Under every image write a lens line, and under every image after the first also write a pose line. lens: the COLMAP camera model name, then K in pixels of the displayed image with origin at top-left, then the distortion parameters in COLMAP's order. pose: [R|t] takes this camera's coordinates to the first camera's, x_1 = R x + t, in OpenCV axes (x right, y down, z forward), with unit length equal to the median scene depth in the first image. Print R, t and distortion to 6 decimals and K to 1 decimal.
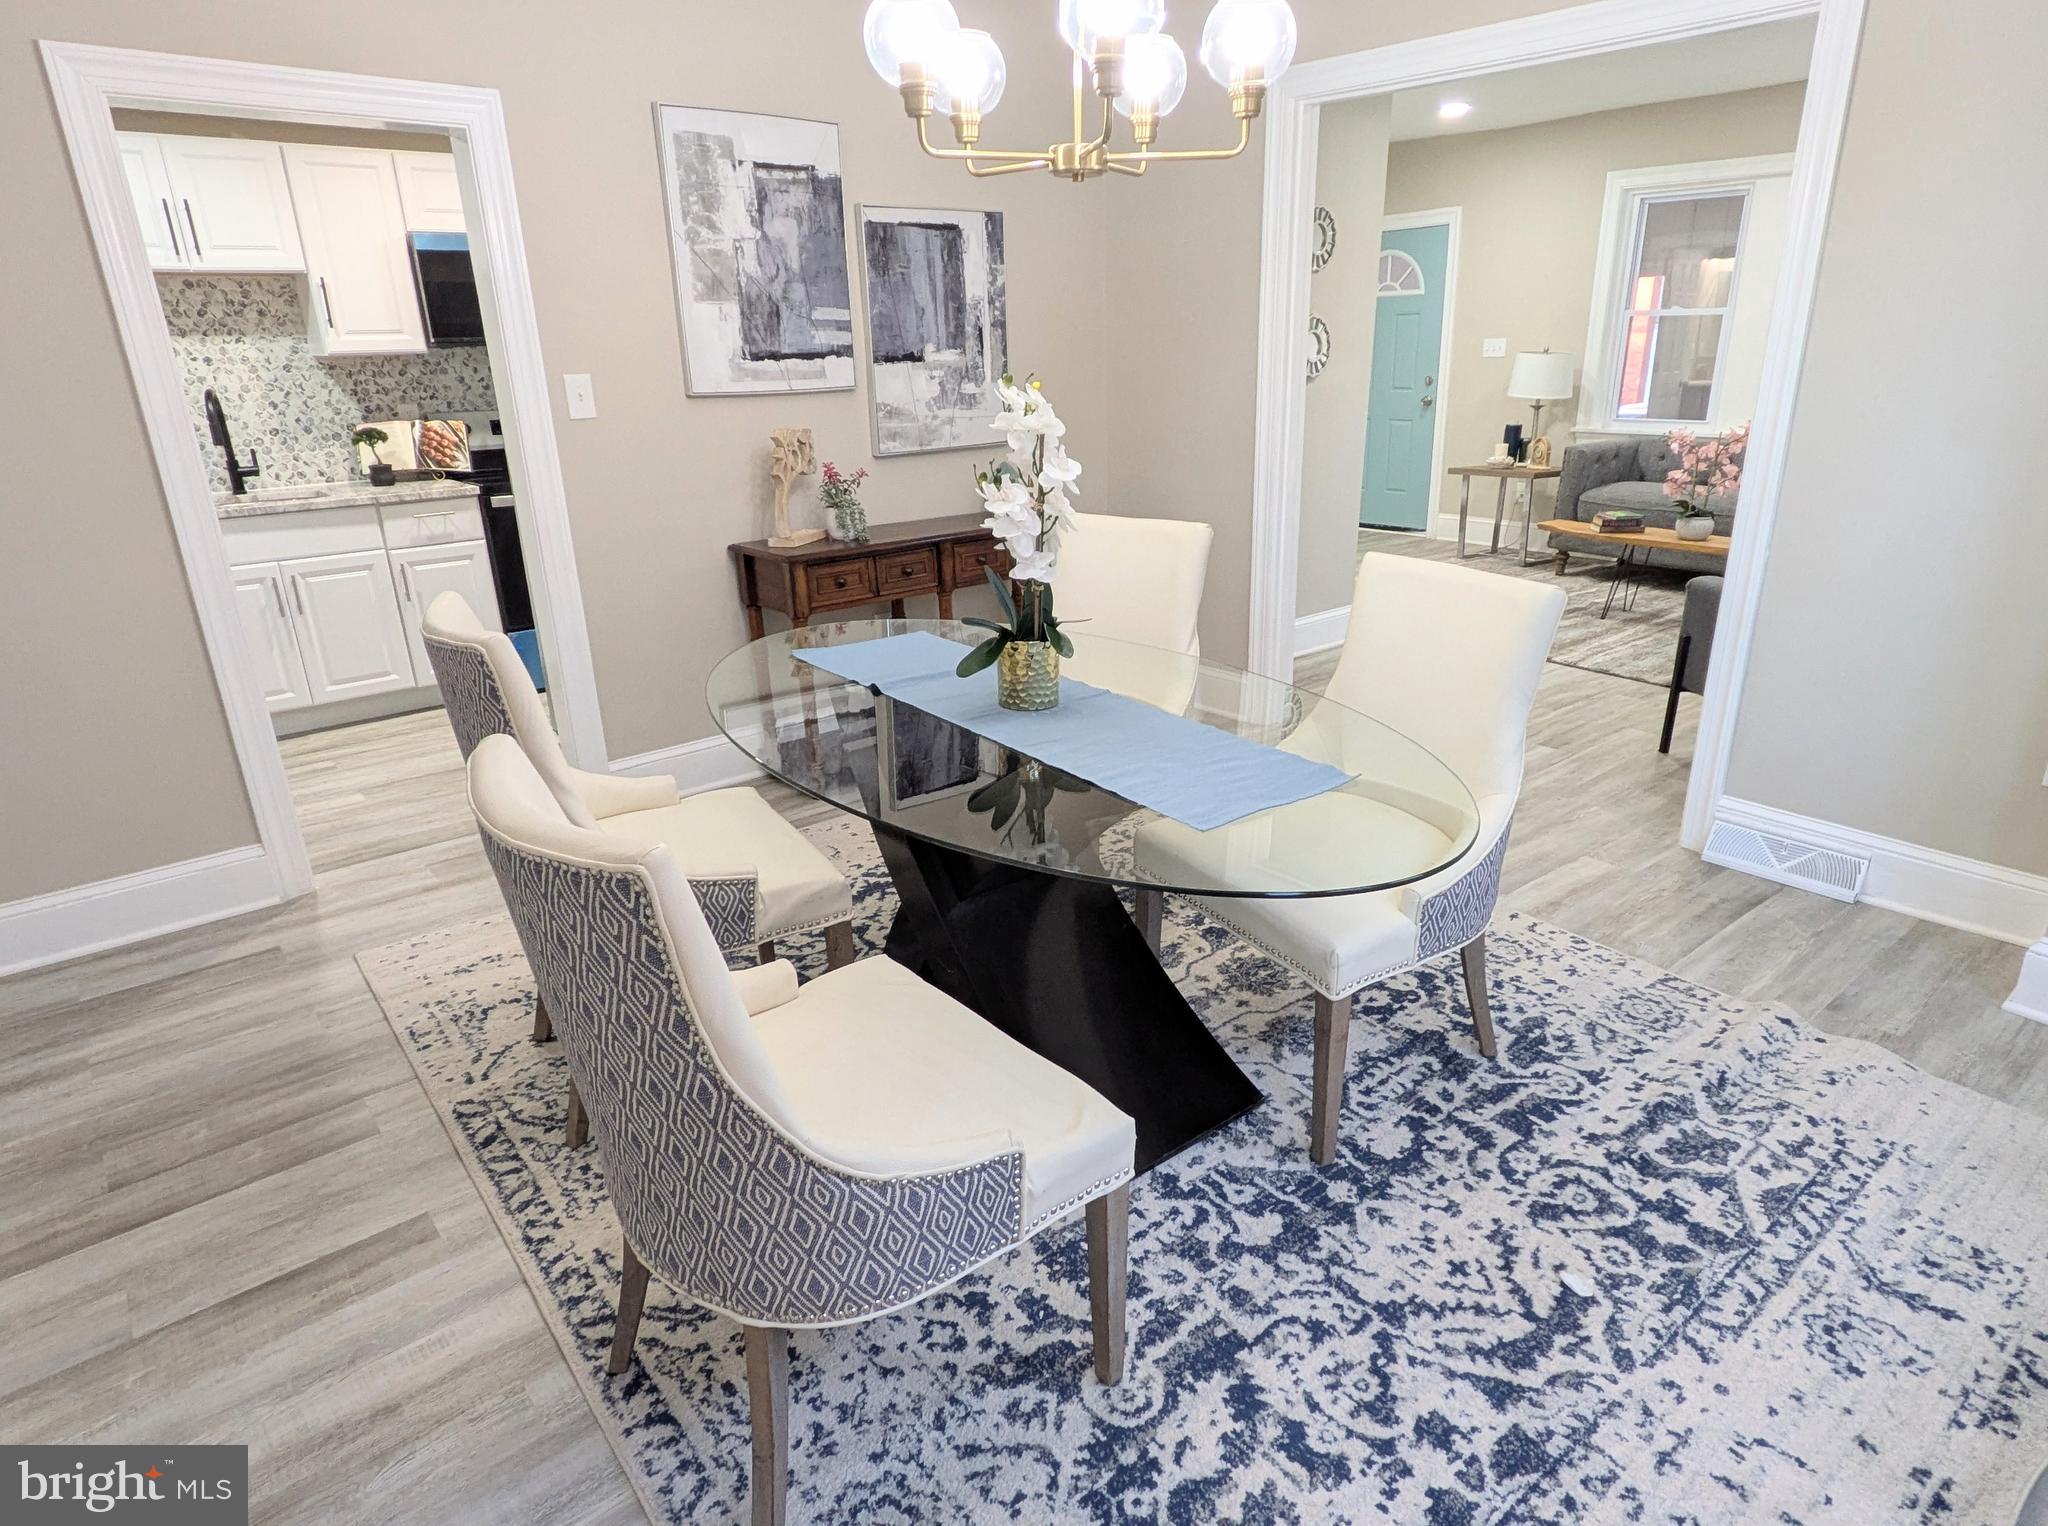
lens RADIAL K [[1203.5, 0, 1050.4], [0, 1203.5, 772.2], [0, 0, 1]] dist [0.017235, -0.011905]
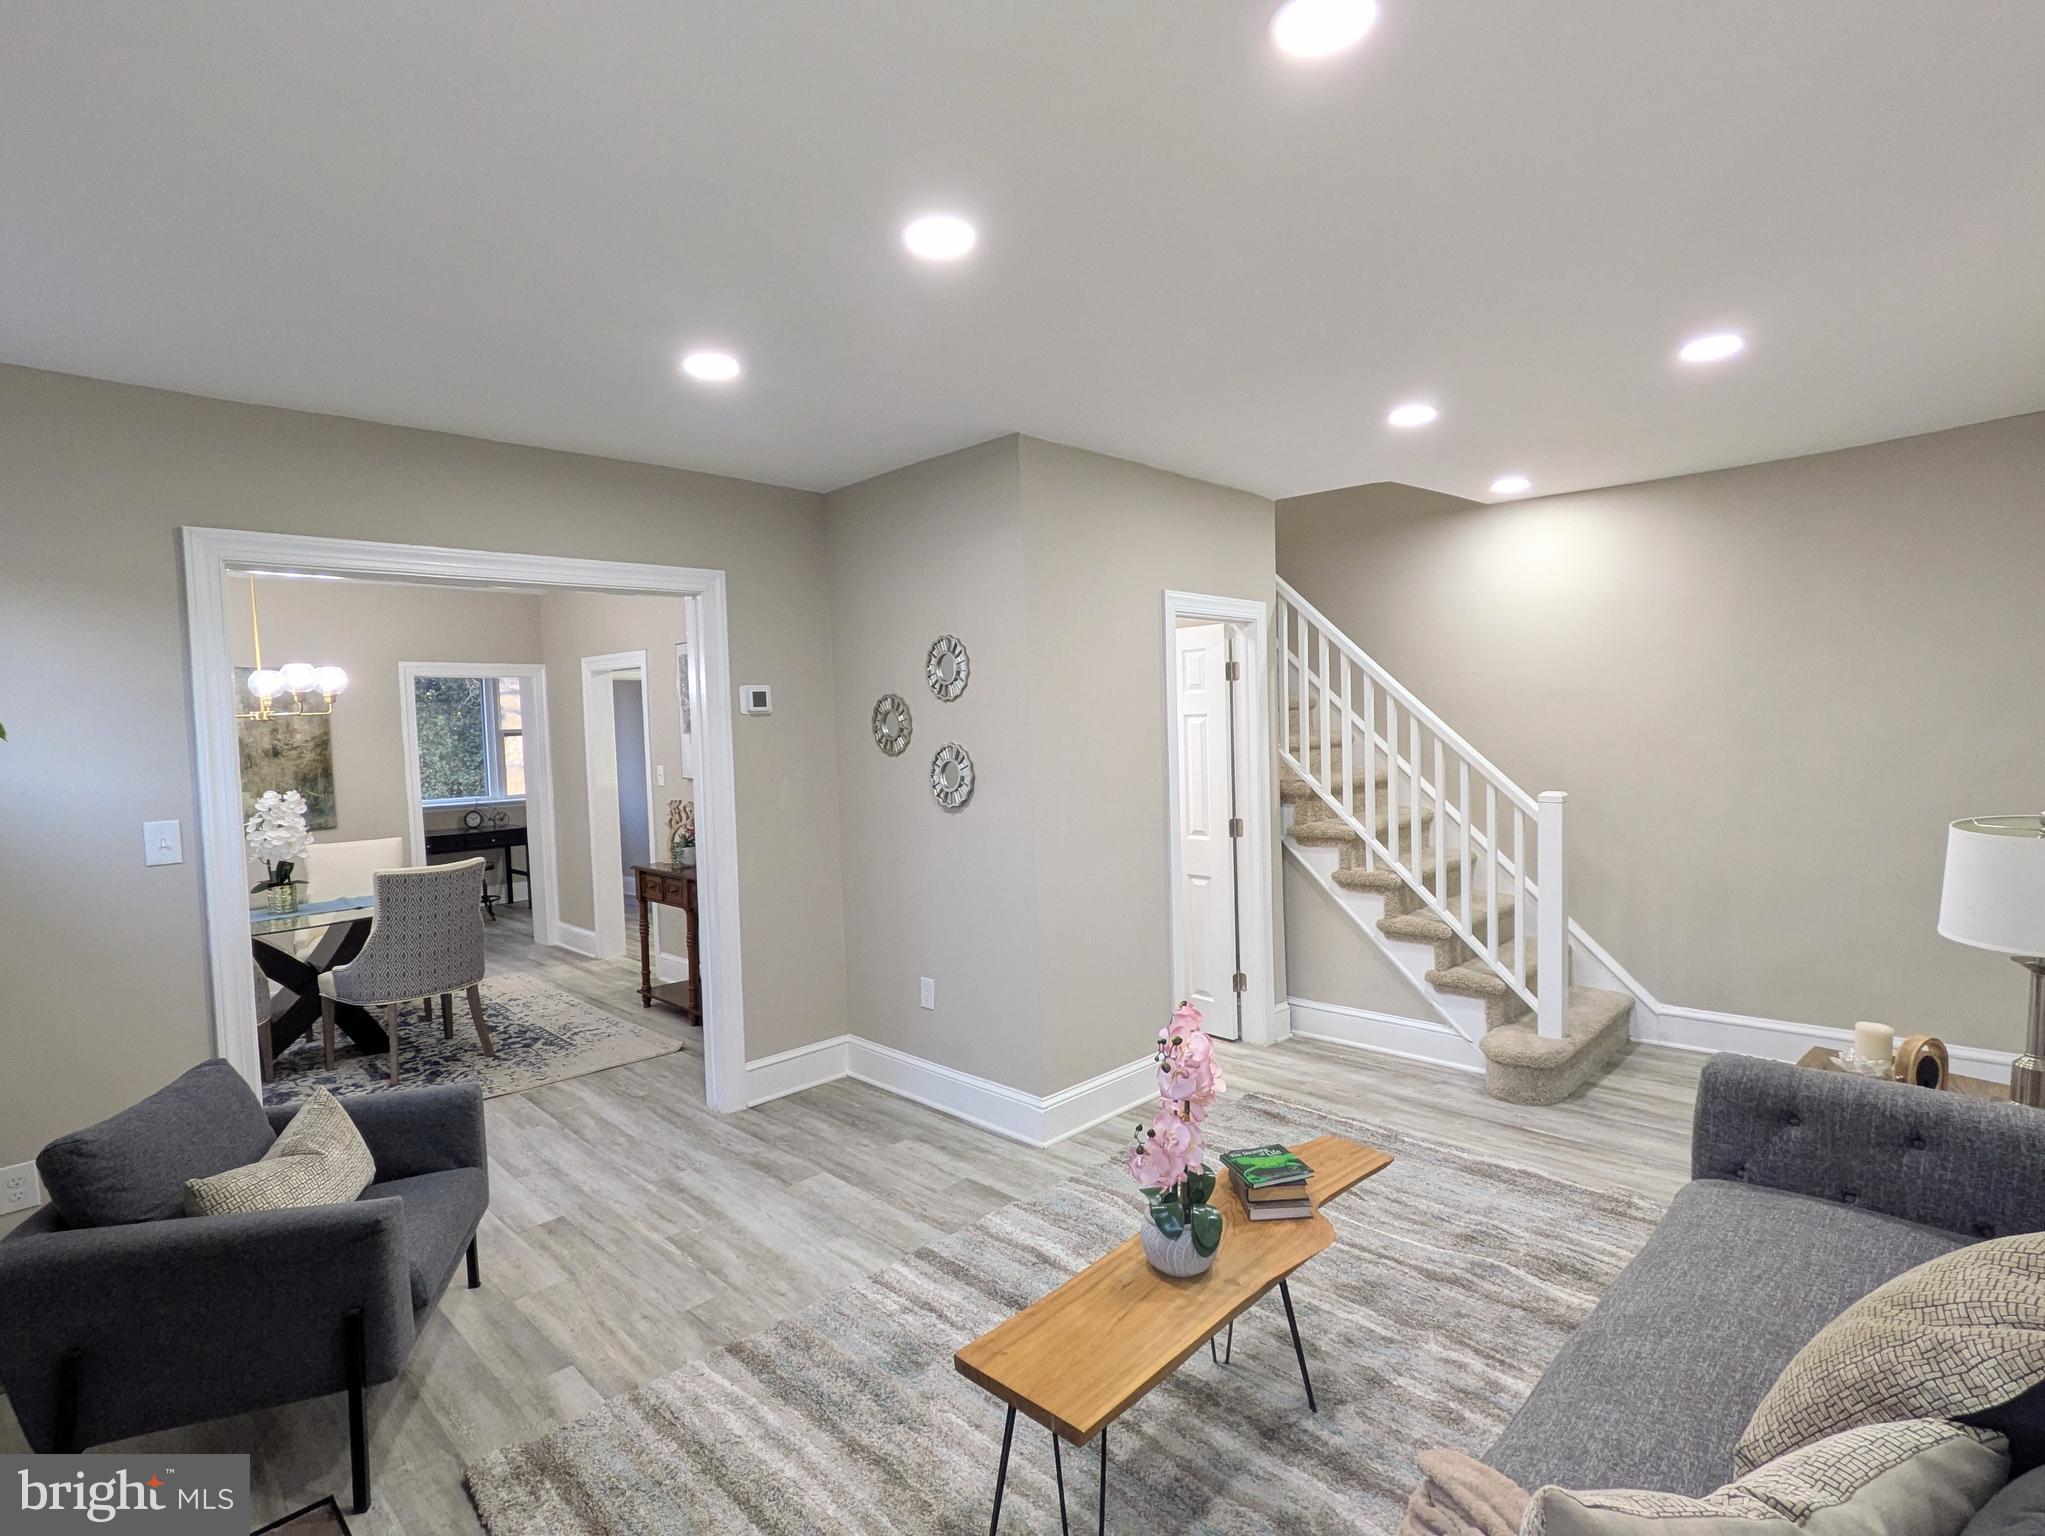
lens RADIAL K [[1024.8, 0, 1021.2], [0, 1024.8, 769.0], [0, 0, 1]] dist [-0.002935, -0.000887]
pose [[0.090180, 0.070544, -0.993424, 1.332010], [-0.309587, 0.950056, 0.039361, -0.542839], [0.946585, 0.304002, 0.107515, 1.295923]]
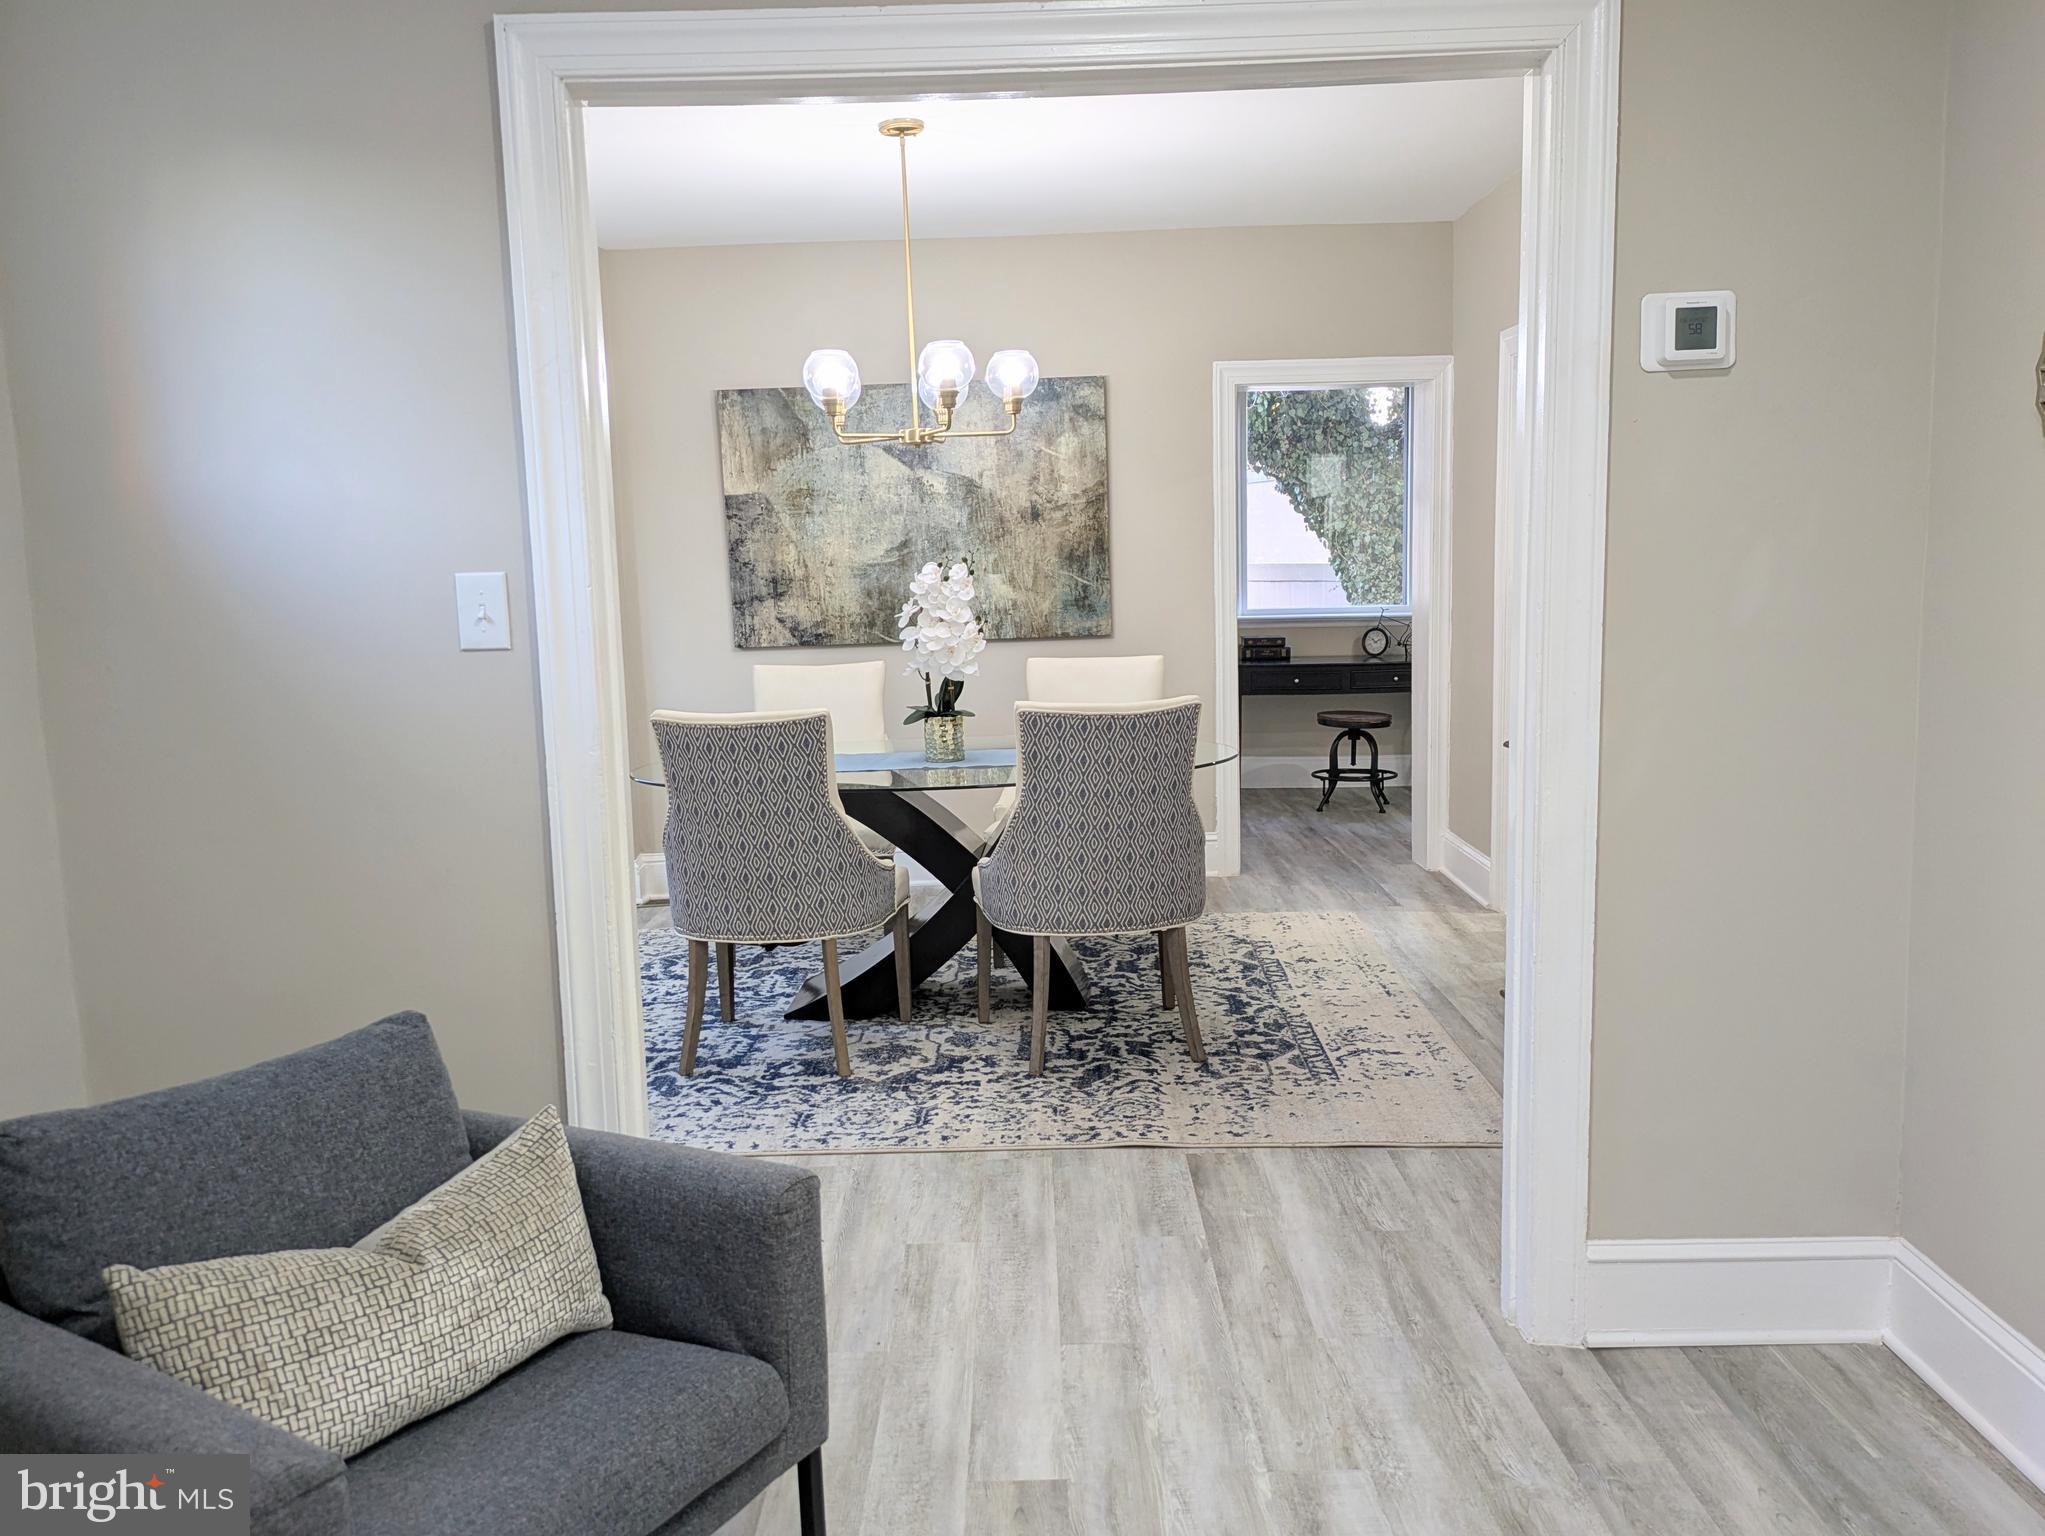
lens RADIAL K [[1639.5, 0, 1017.3], [0, 1639.5, 773.4], [0, 0, 1]] dist [0.046806, -0.020889]
pose [[-0.647253, 0.145272, -0.748305, 0.911925], [-0.218058, 0.905363, 0.364373, -0.504702], [0.730421, 0.399015, -0.554321, 1.368447]]
